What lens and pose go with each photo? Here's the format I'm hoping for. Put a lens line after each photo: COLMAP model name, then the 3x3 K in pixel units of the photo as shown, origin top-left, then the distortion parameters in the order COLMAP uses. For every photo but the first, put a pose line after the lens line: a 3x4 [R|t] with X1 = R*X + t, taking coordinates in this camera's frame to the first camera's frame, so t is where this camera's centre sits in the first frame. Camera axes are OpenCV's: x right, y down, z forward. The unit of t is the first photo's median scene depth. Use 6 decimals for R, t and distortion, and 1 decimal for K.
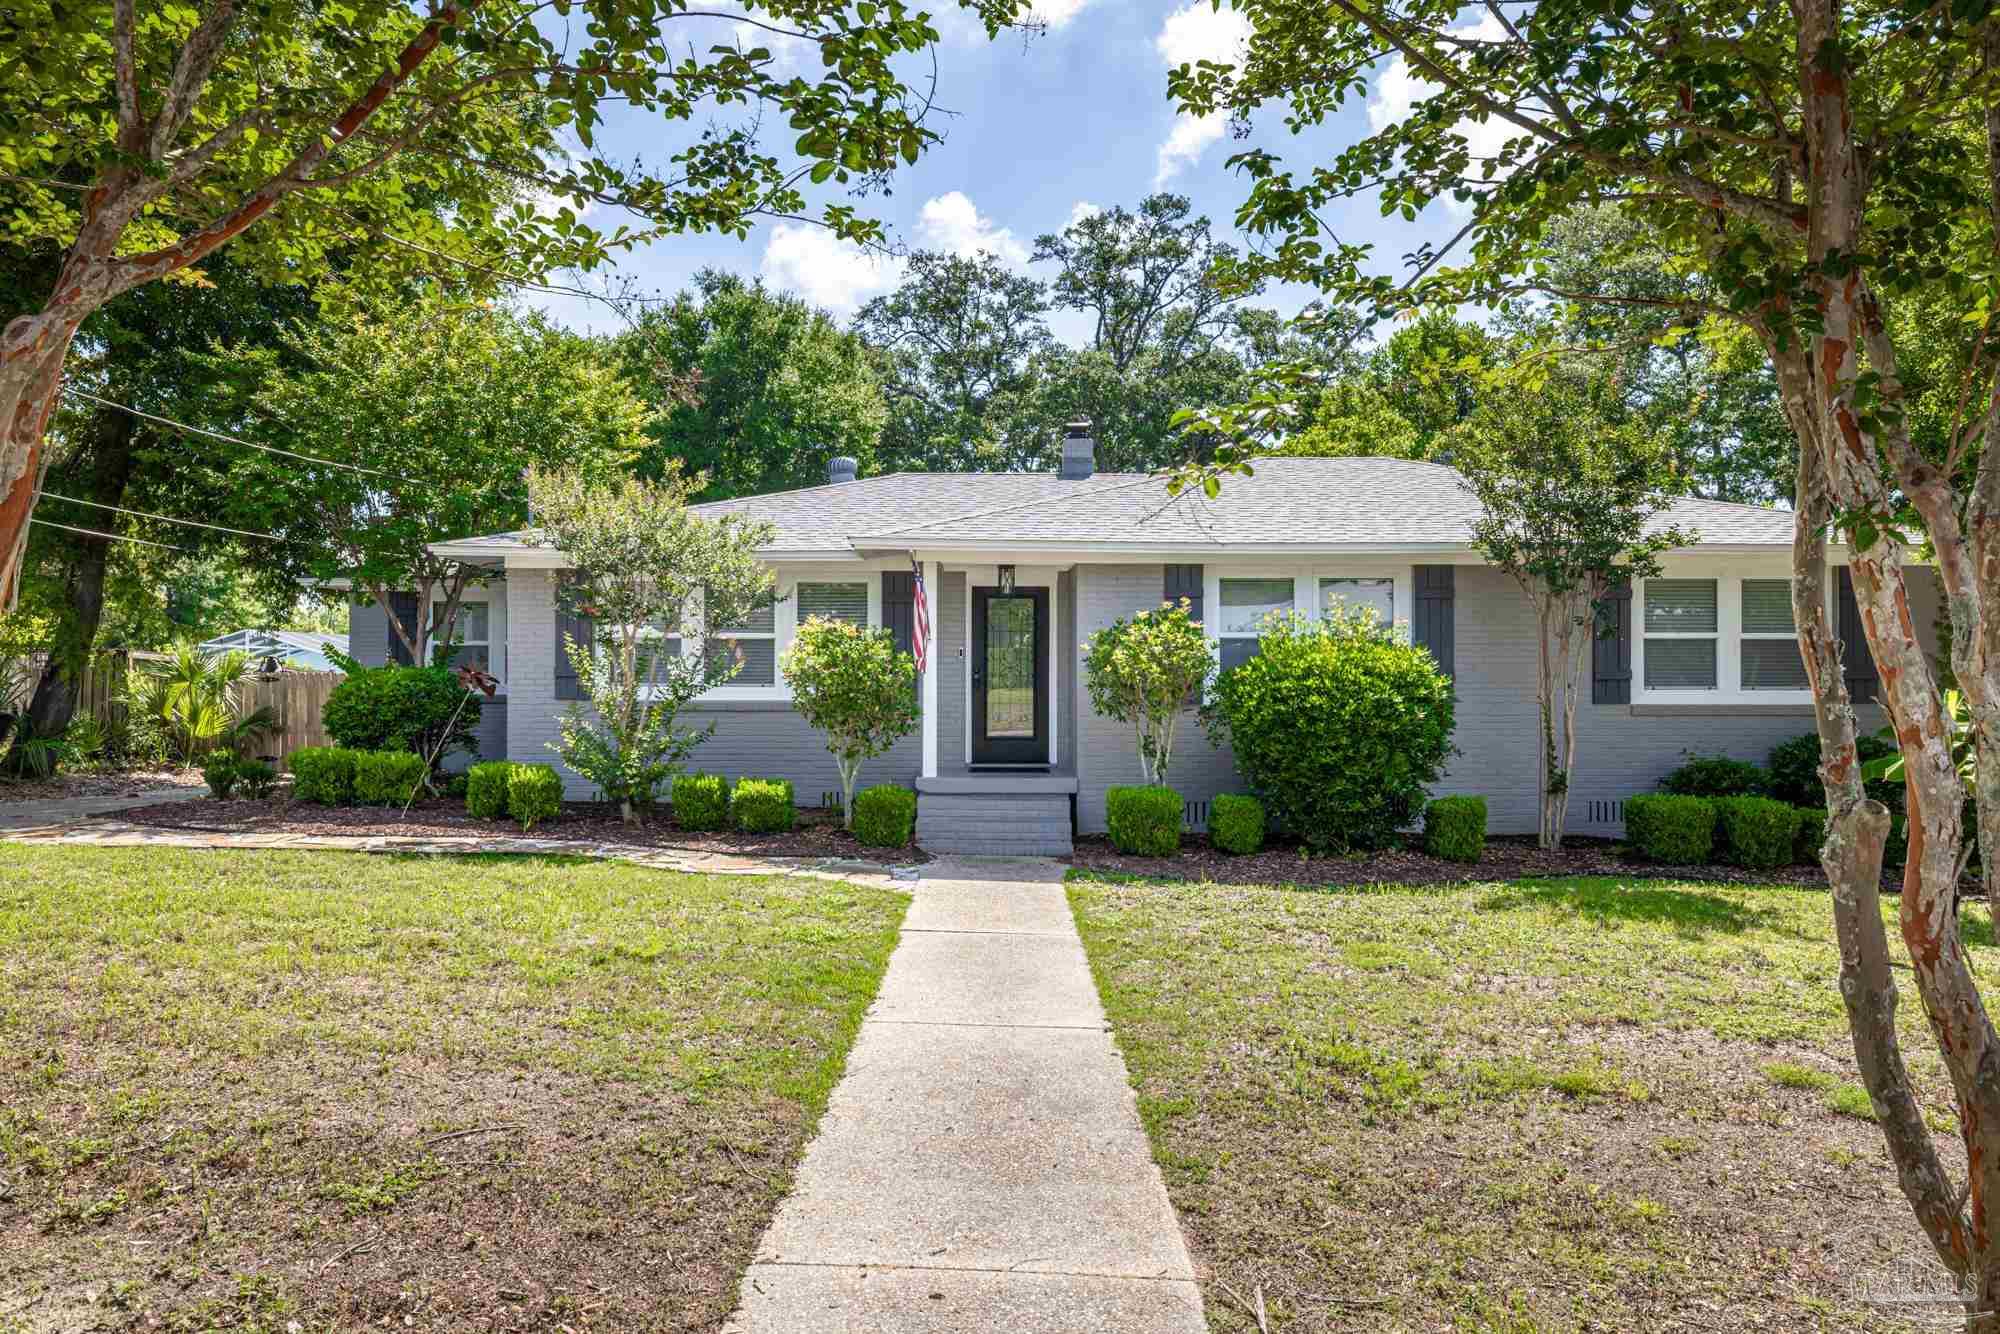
lens RADIAL K [[1278.0, 0, 1000.0], [0, 1278.0, 667.0], [0, 0, 1]] dist [-0.008856, -0.001073]
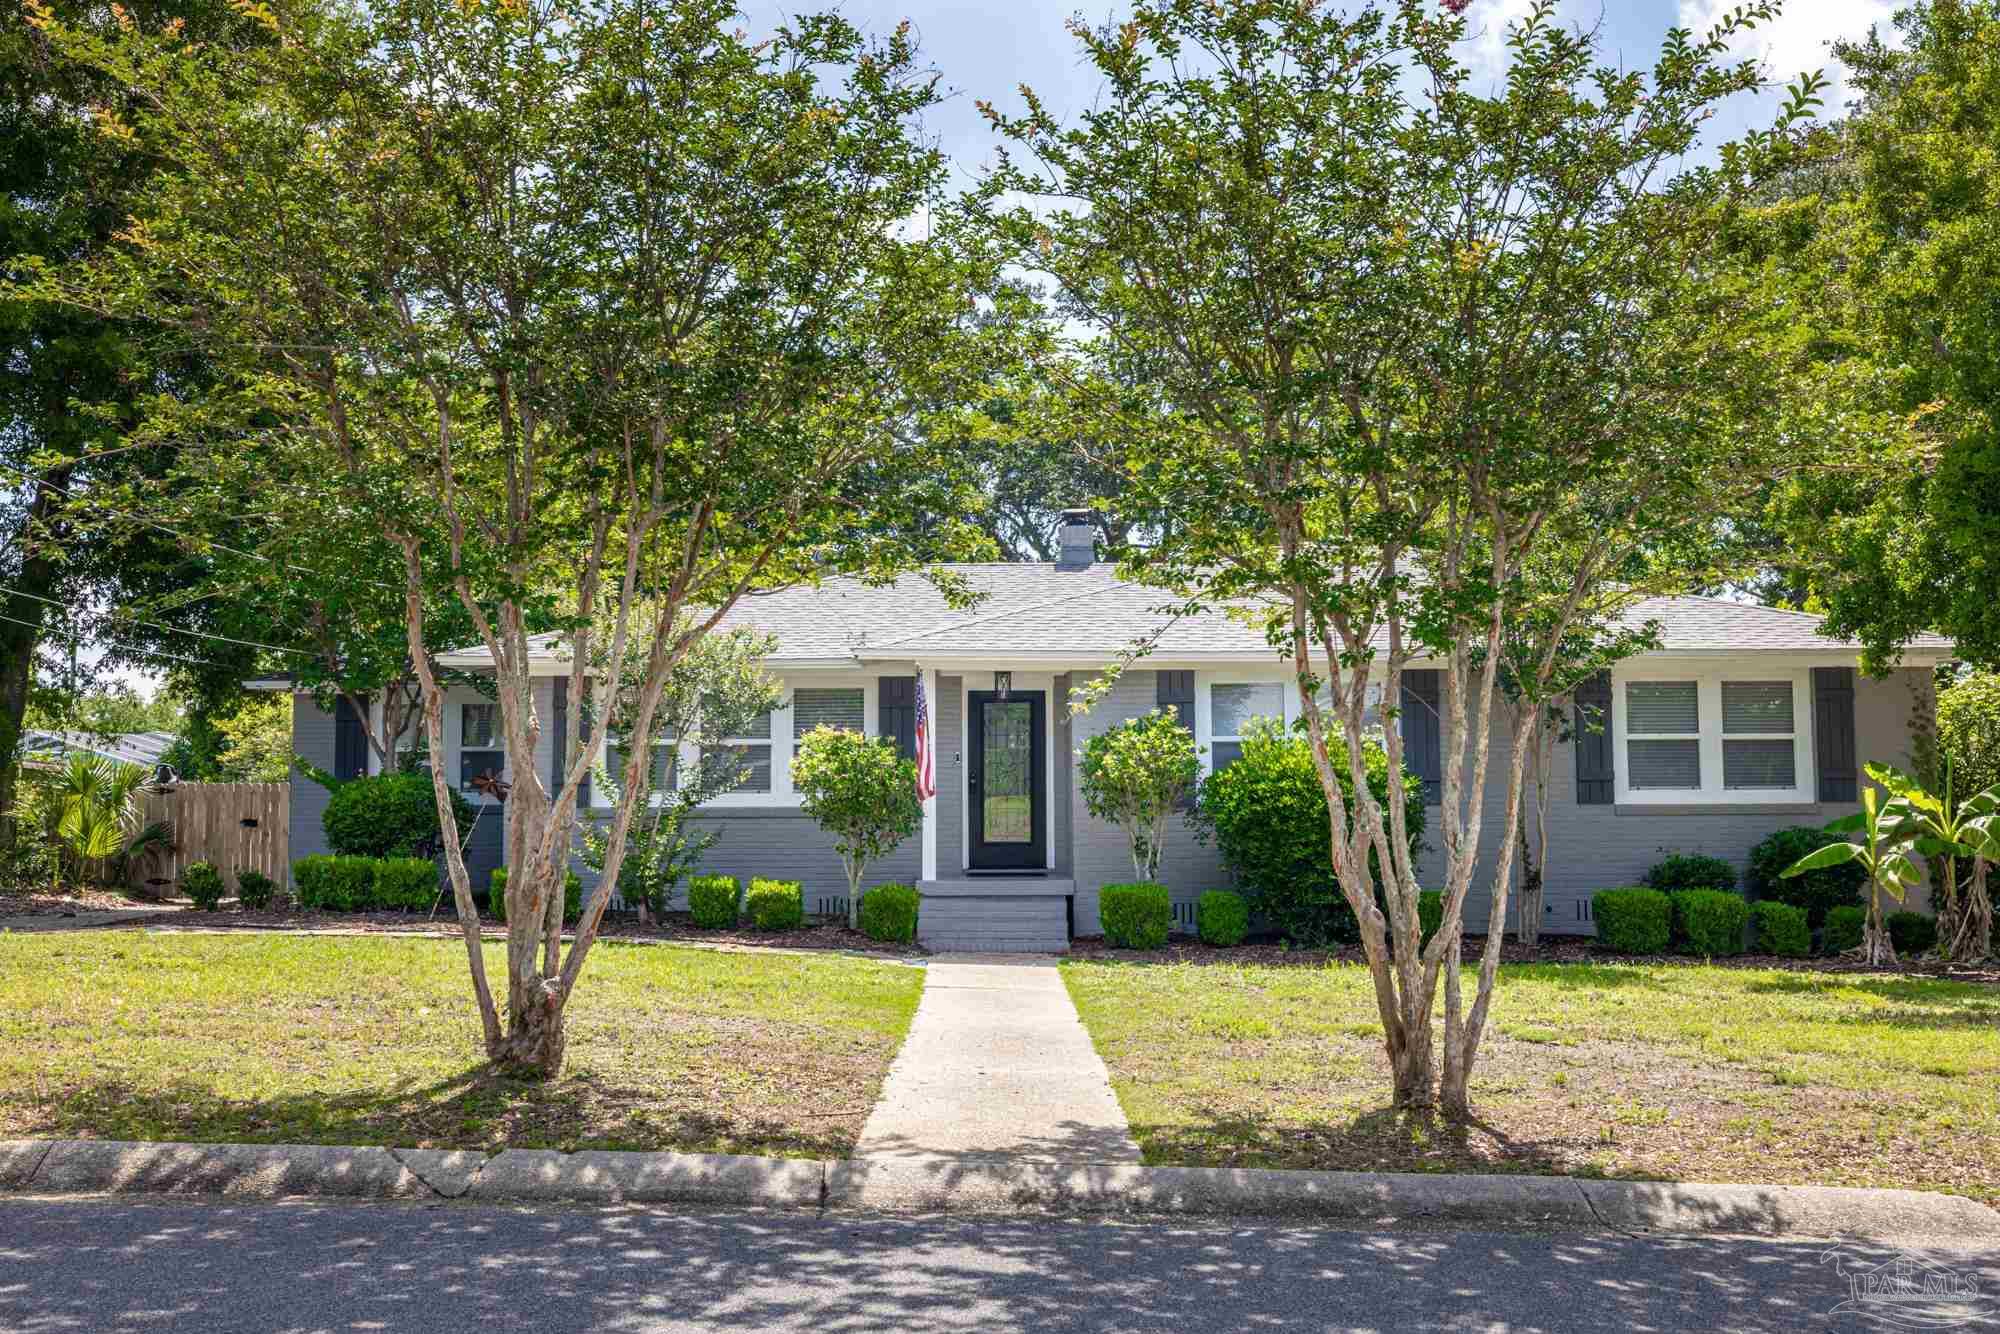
lens RADIAL K [[1825.6, 0, 1000.0], [0, 1825.6, 667.0], [0, 0, 1]] dist [0.007338, 0.002964]
pose [[0.999944, -0.006068, 0.008640, -0.009997], [0.006547, 0.998383, -0.056468, -0.001132], [-0.008284, 0.056522, 0.998367, -0.466825]]
